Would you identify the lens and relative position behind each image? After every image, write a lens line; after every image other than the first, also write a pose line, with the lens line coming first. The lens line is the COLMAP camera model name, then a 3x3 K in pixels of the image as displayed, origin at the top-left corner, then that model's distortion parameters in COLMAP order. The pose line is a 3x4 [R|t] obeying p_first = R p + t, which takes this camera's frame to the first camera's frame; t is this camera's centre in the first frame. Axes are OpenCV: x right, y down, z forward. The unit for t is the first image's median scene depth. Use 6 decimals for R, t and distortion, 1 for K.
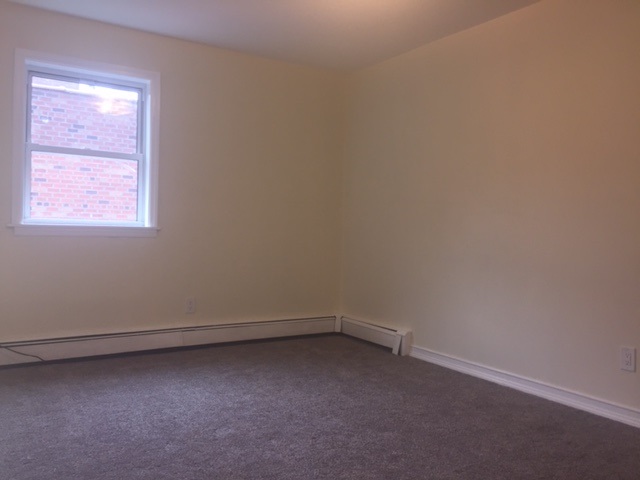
lens RADIAL K [[554.8, 0, 321.2], [0, 554.8, 240.7], [0, 0, 1]] dist [0.058642, -0.044159]
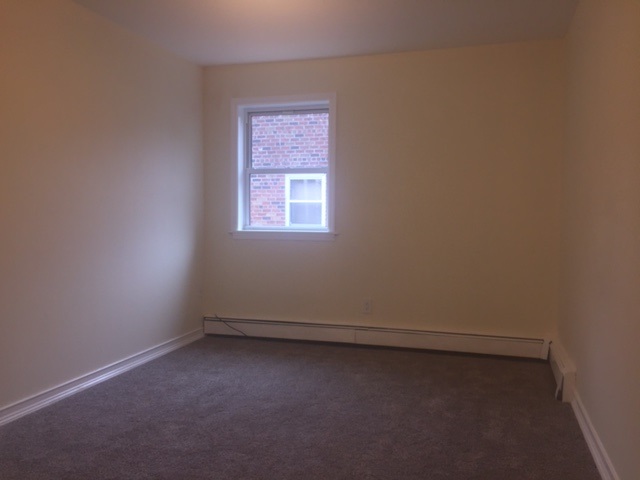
lens RADIAL K [[554.8, 0, 319.9], [0, 554.8, 240.5], [0, 0, 1]] dist [0.058642, -0.044159]
pose [[0.660228, 0.014373, -0.750928, 0.524089], [-0.009176, 0.999897, 0.011070, -0.019974], [0.751010, -0.000418, 0.660291, 0.253826]]
